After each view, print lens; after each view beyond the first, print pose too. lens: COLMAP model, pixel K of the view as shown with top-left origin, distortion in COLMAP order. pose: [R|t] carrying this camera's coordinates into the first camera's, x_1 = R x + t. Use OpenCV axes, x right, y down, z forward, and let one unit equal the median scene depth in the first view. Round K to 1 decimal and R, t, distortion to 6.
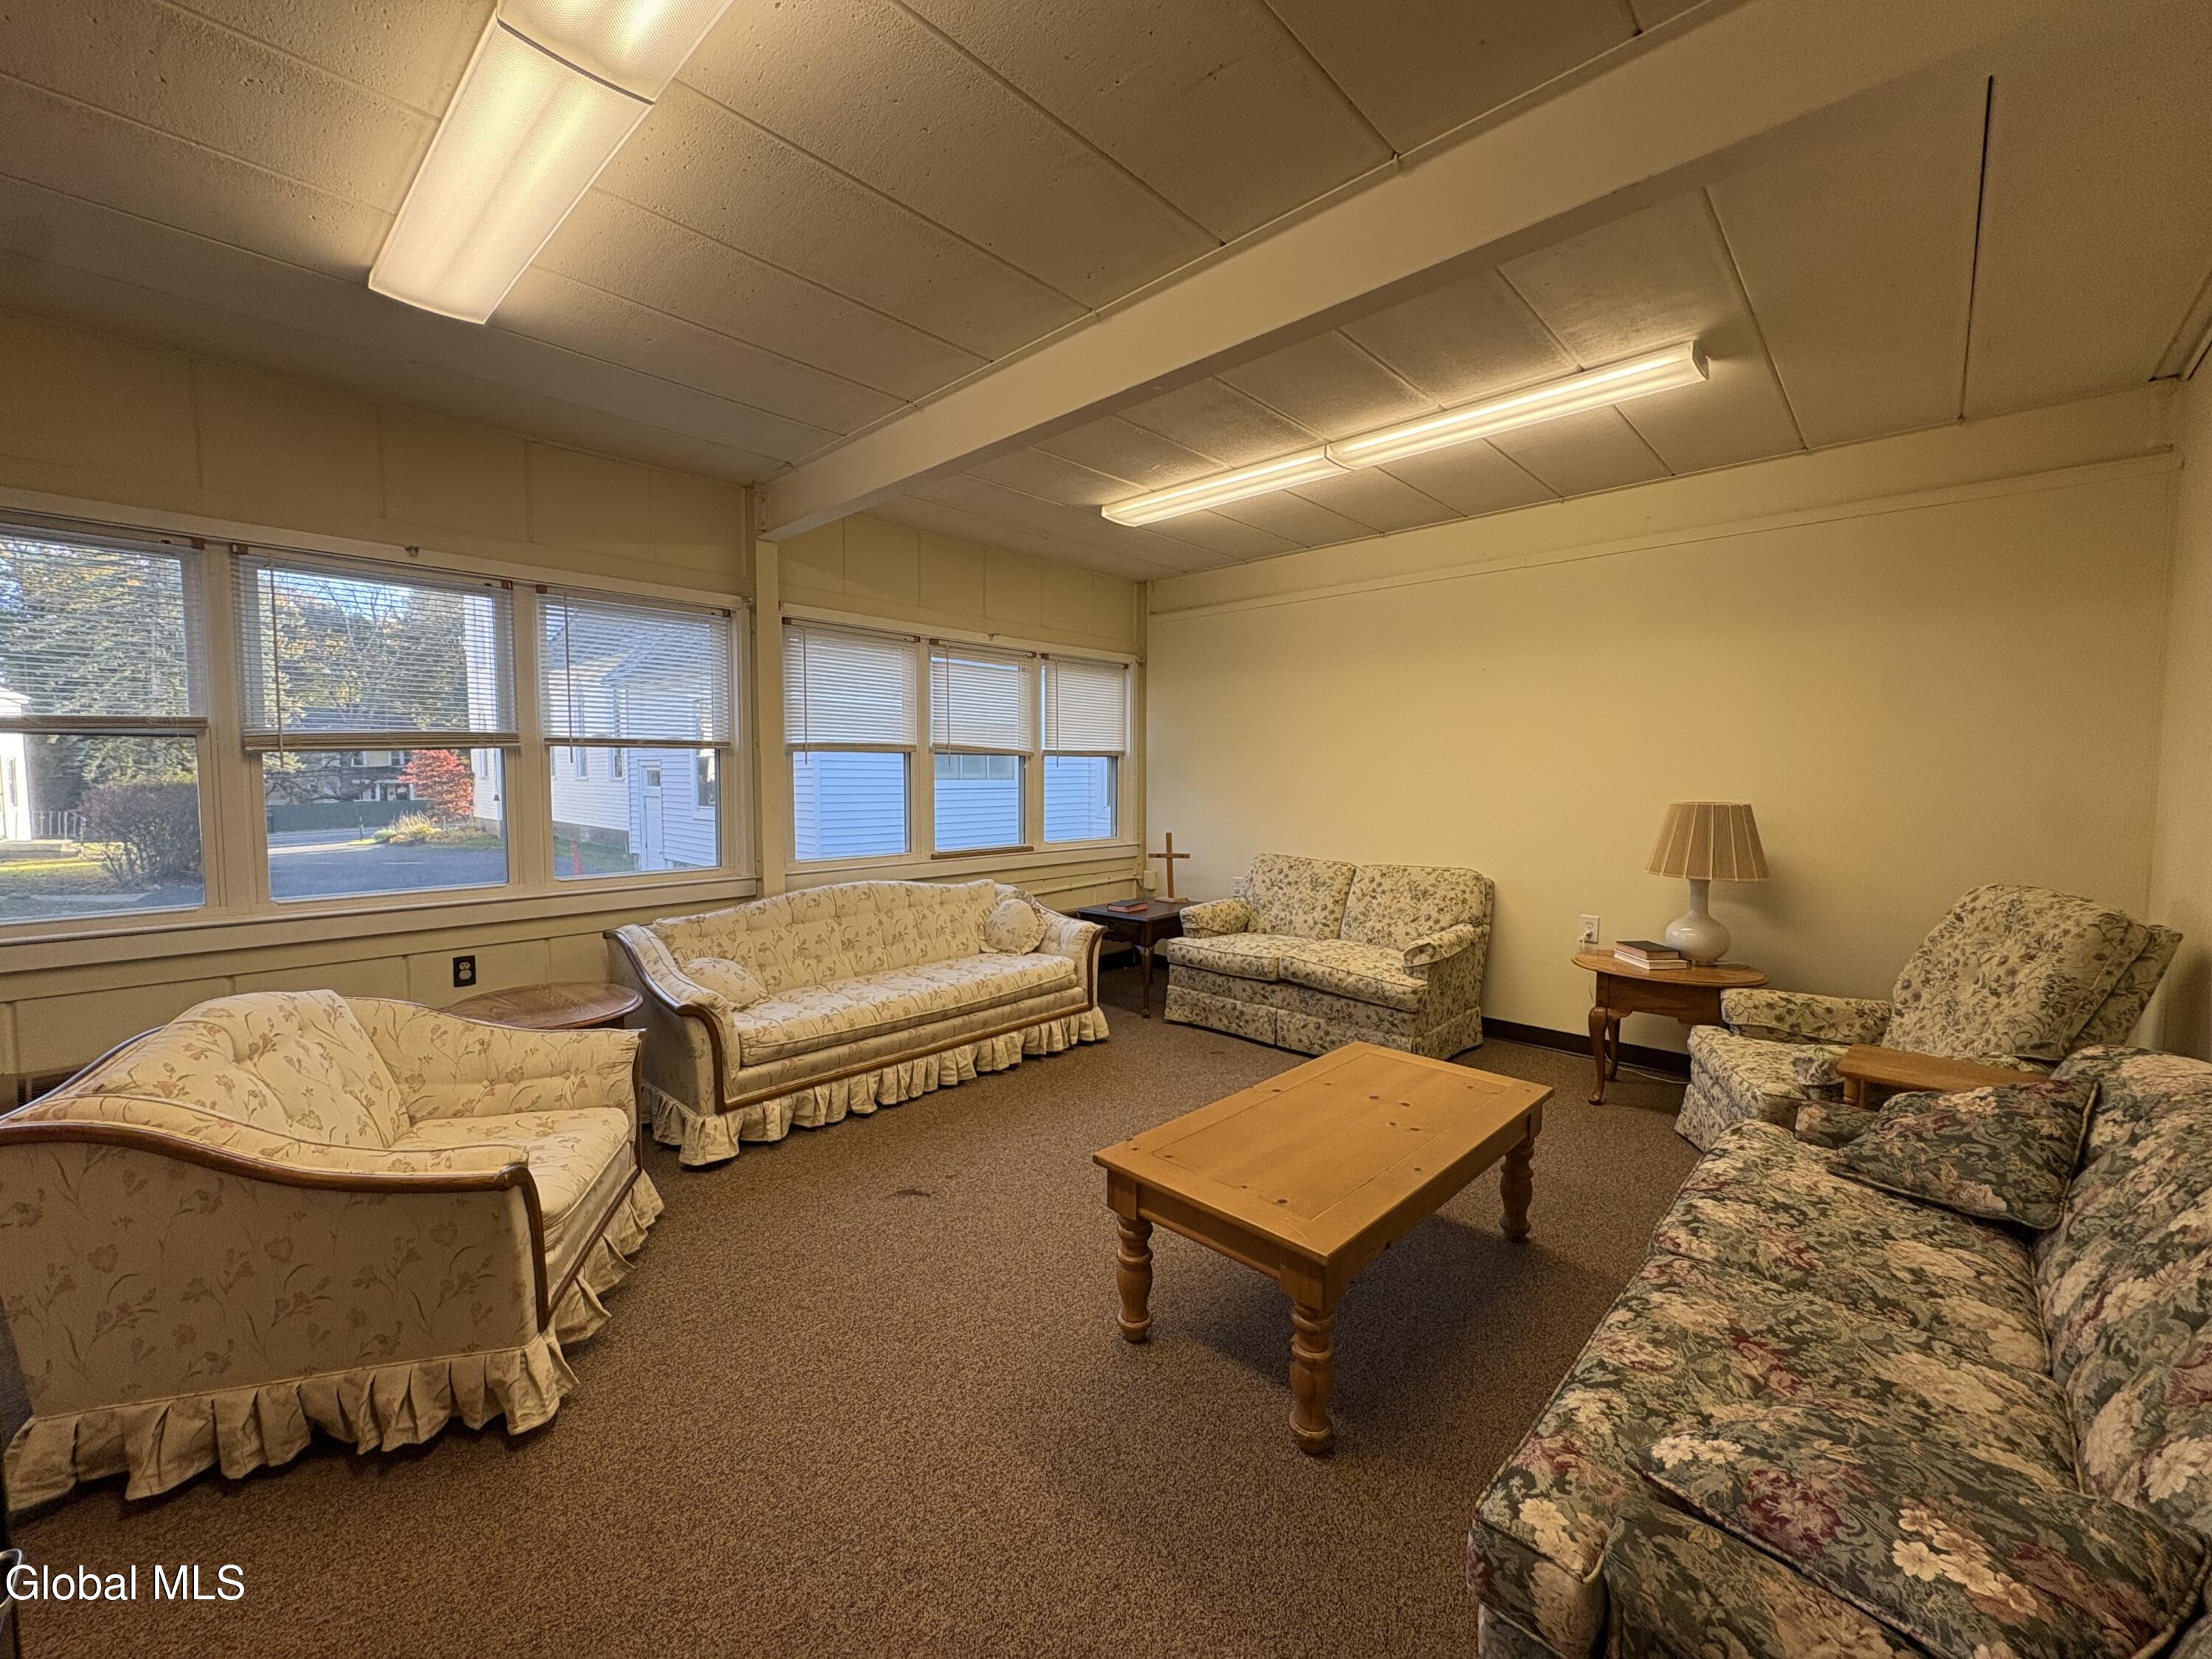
lens RADIAL K [[885.2, 0, 1109.4], [0, 885.2, 828.8], [0, 0, 1]] dist [-0.000447, -0.000033]
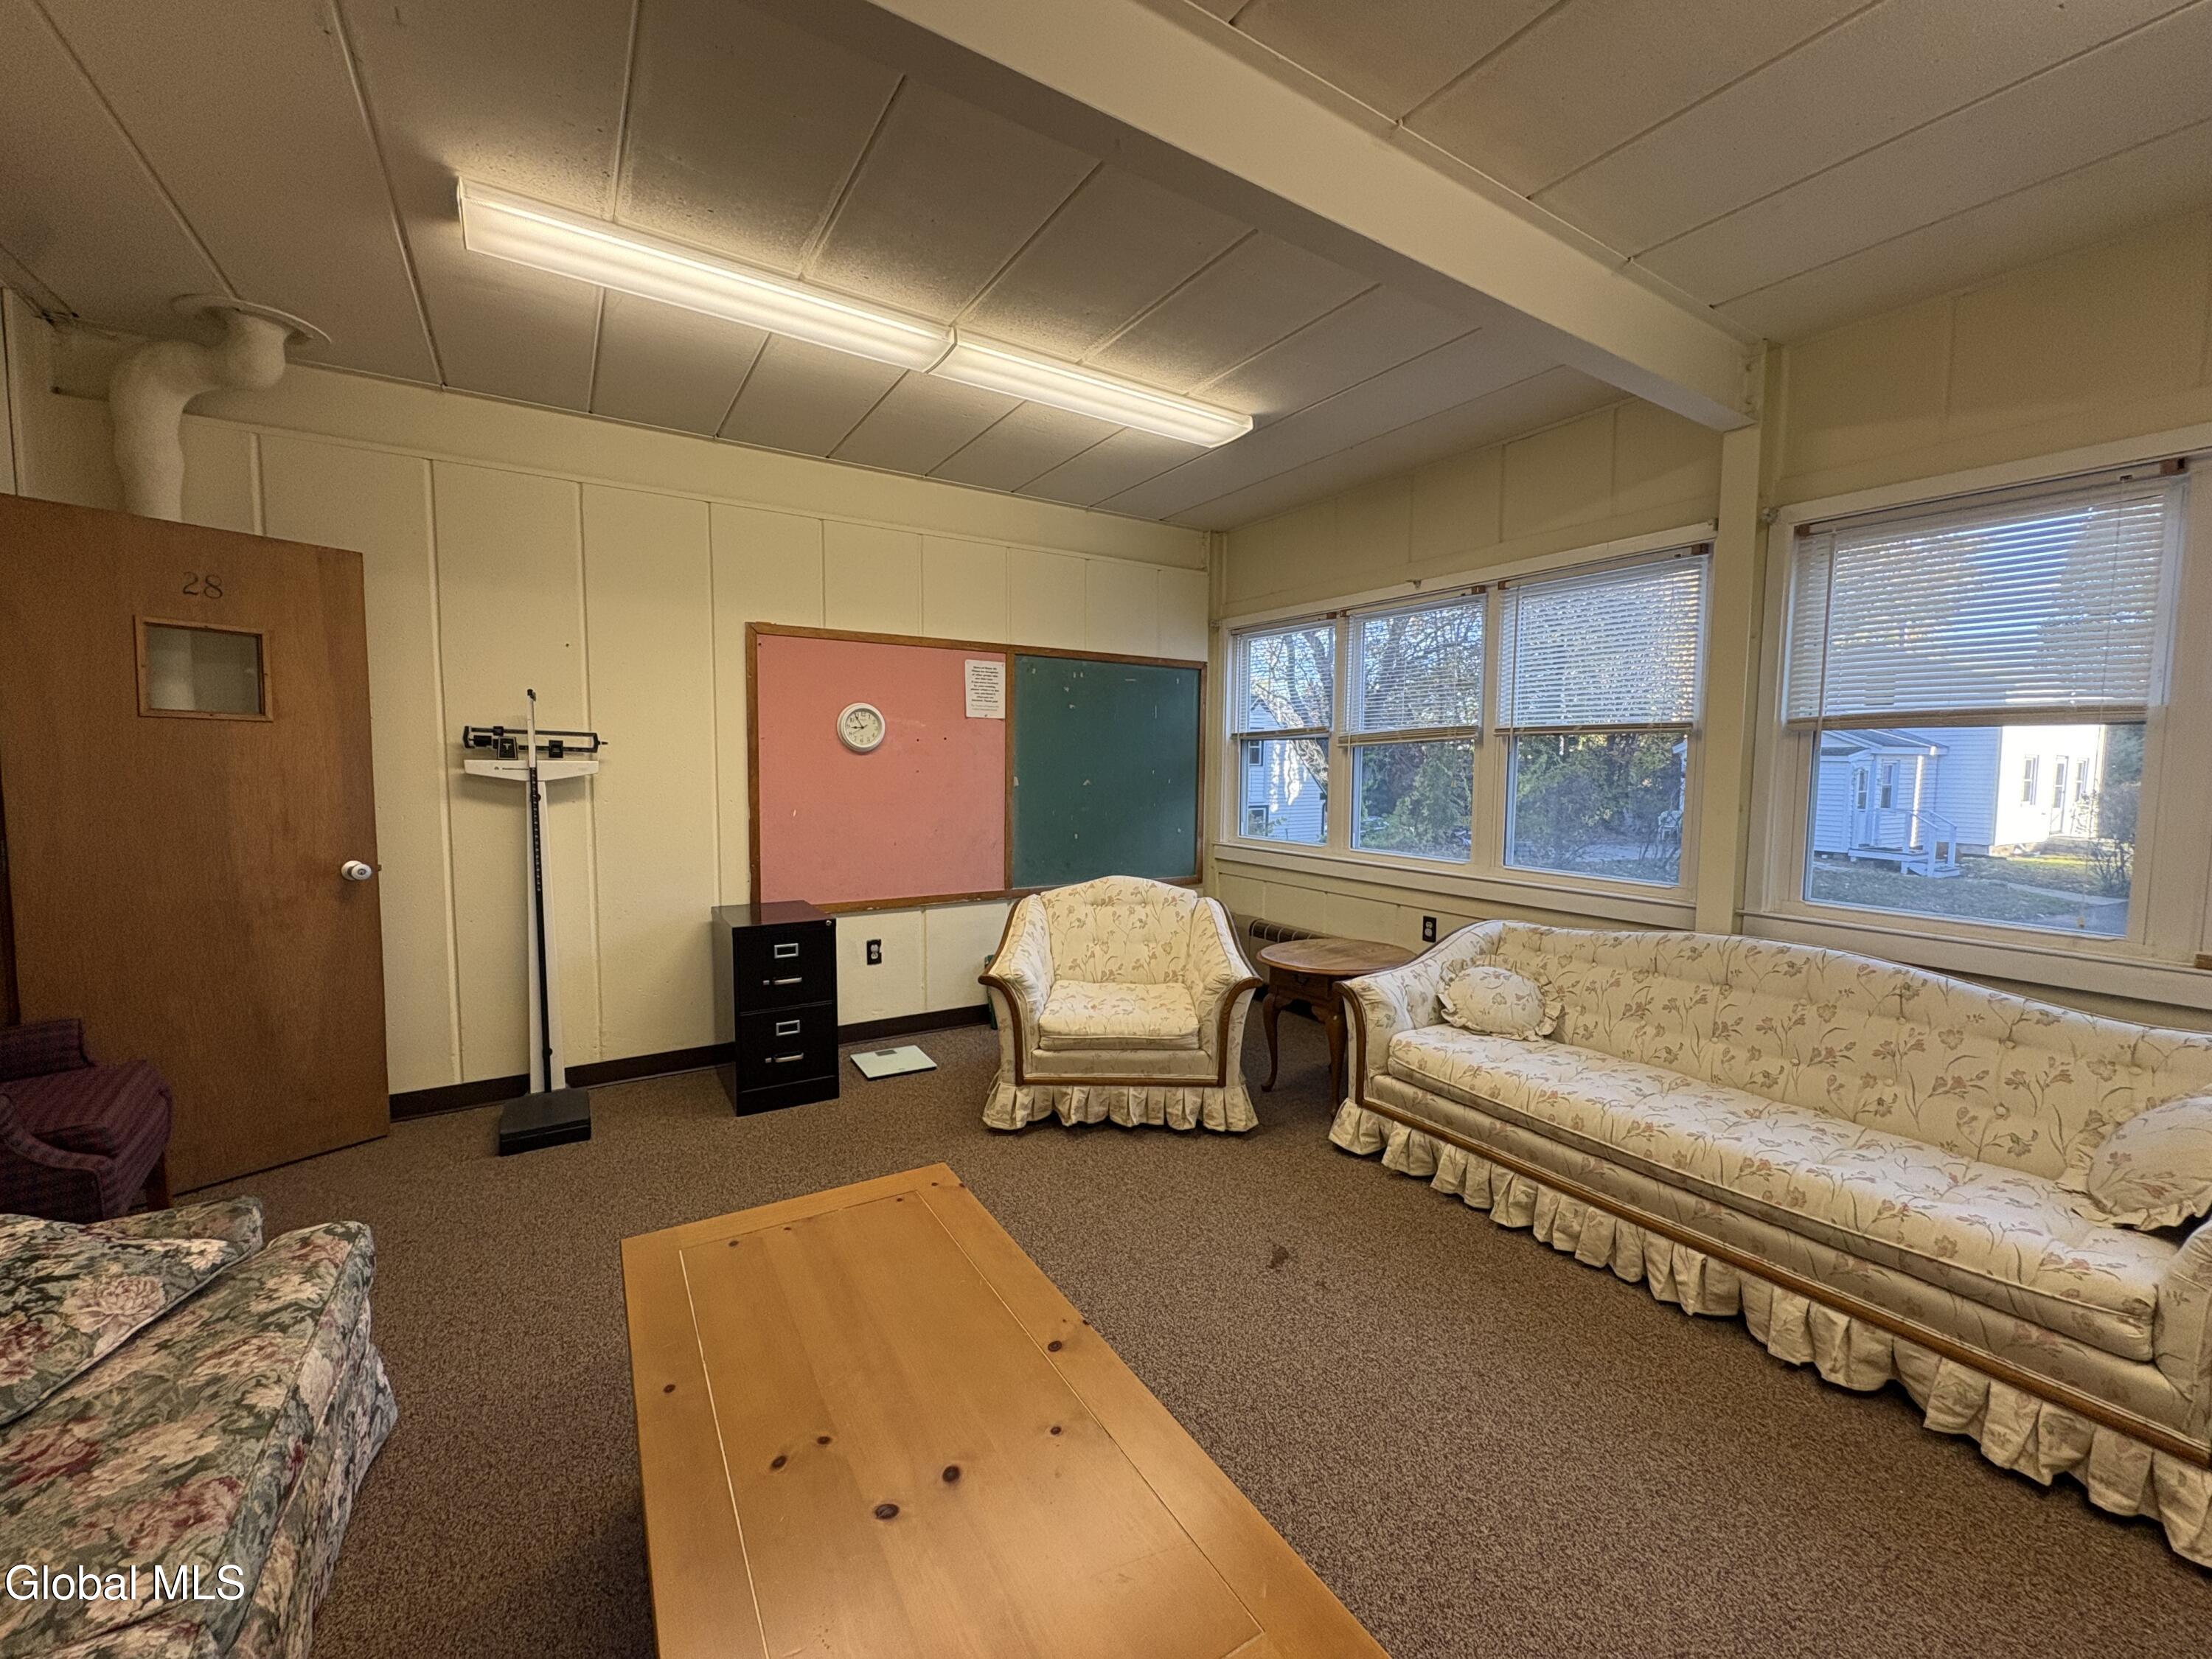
lens RADIAL K [[885.2, 0, 1110.6], [0, 885.2, 826.9], [0, 0, 1]] dist [-0.000447, -0.000033]
pose [[-0.256760, 0.066960, -0.964153, 0.509245], [-0.071126, 0.993583, 0.087945, -0.048645], [0.963854, 0.091157, -0.250350, 0.860778]]
